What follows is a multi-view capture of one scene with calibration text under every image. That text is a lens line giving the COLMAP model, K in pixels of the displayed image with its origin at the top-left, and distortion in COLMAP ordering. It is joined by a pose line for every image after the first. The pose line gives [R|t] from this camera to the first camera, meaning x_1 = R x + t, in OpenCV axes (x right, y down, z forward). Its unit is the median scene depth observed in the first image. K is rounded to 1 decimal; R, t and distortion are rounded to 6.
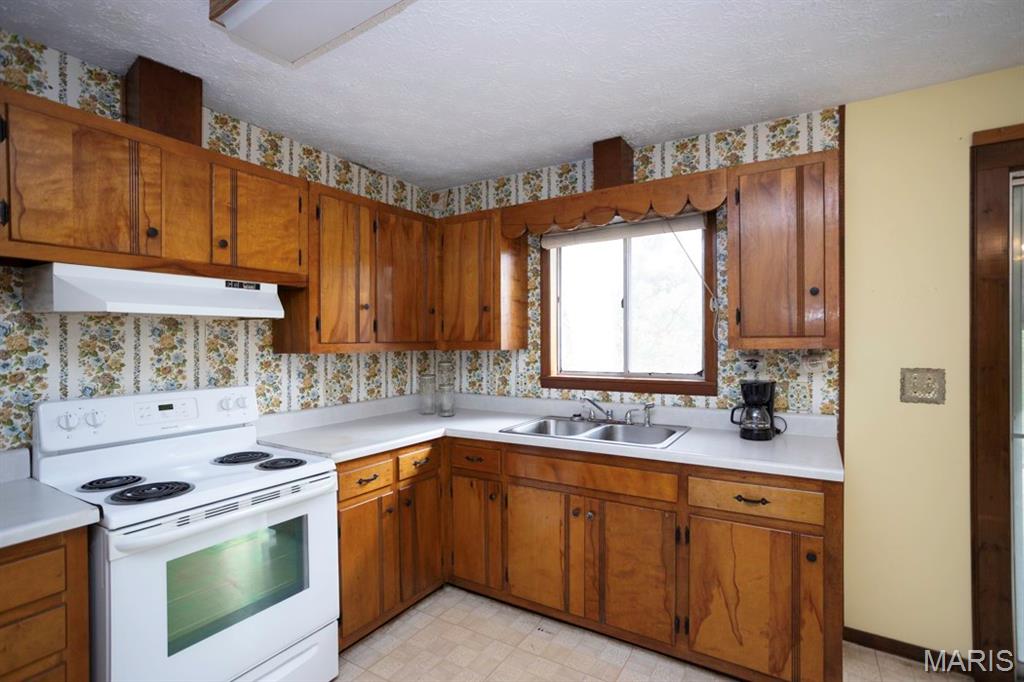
lens RADIAL K [[496.6, 0, 514.7], [0, 496.6, 342.2], [0, 0, 1]] dist [-0.050528, 0.030581]
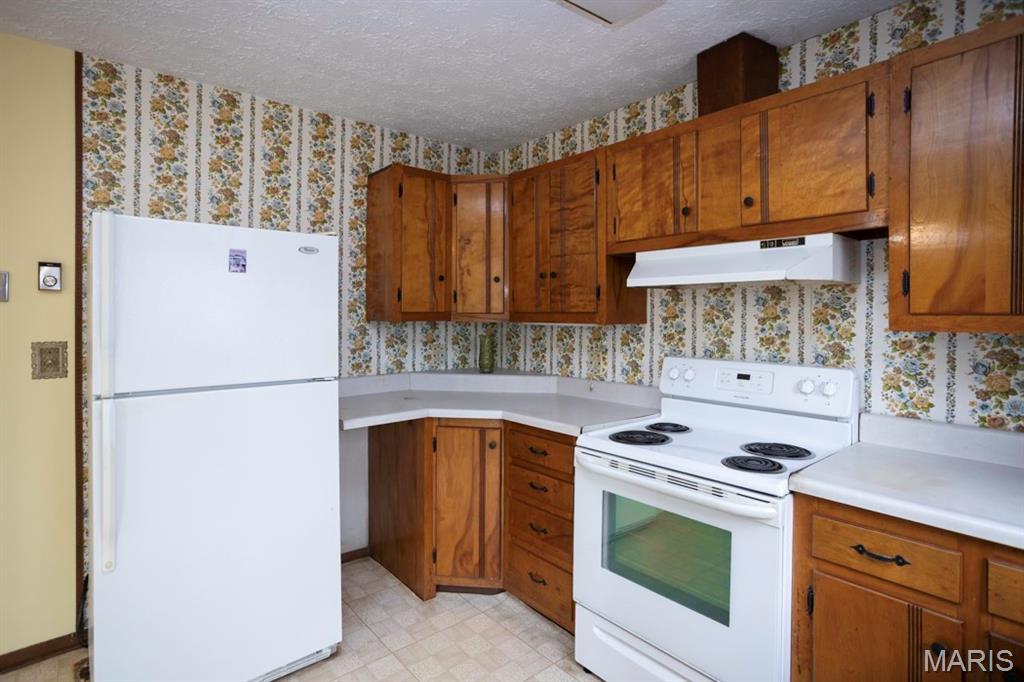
lens RADIAL K [[508.0, 0, 512.6], [0, 508.0, 317.3], [0, 0, 1]] dist [-0.042952, 0.020351]
pose [[-0.309235, 0.009541, -0.950938, 0.350504], [-0.007214, 0.999897, 0.012379, 0.002199], [0.950958, 0.010688, -0.309135, 0.747606]]
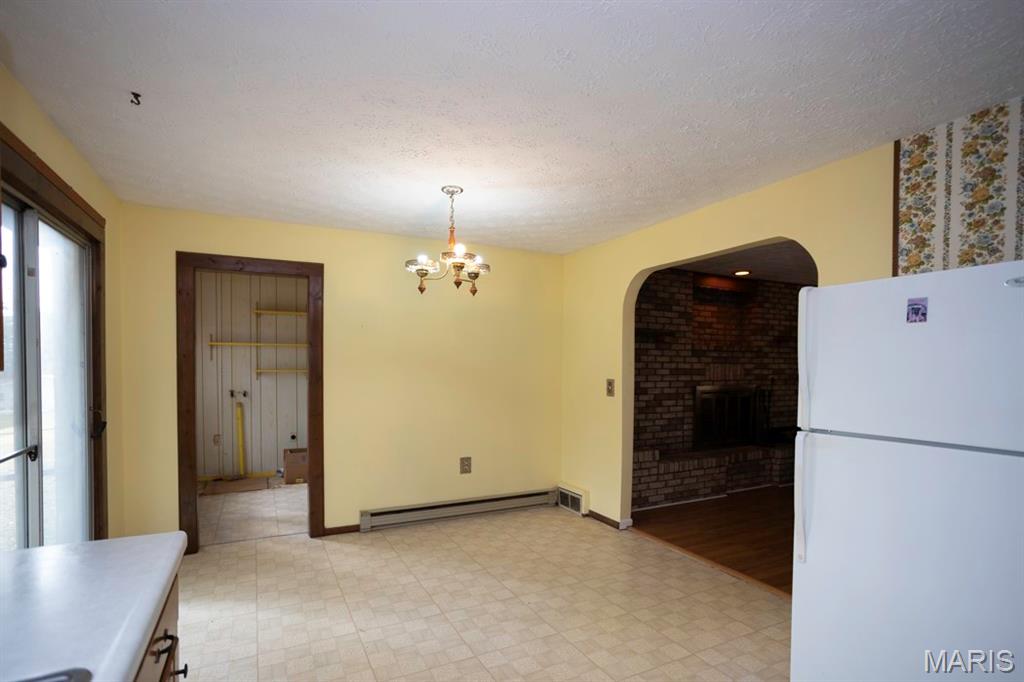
lens RADIAL K [[508.0, 0, 511.2], [0, 508.0, 379.3], [0, 0, 1]] dist [-0.042952, 0.020351]
pose [[-0.855298, -0.011671, 0.518005, -0.114147], [0.003992, 0.999568, 0.029112, 0.005916], [-0.518121, 0.026967, -0.854882, 1.035030]]
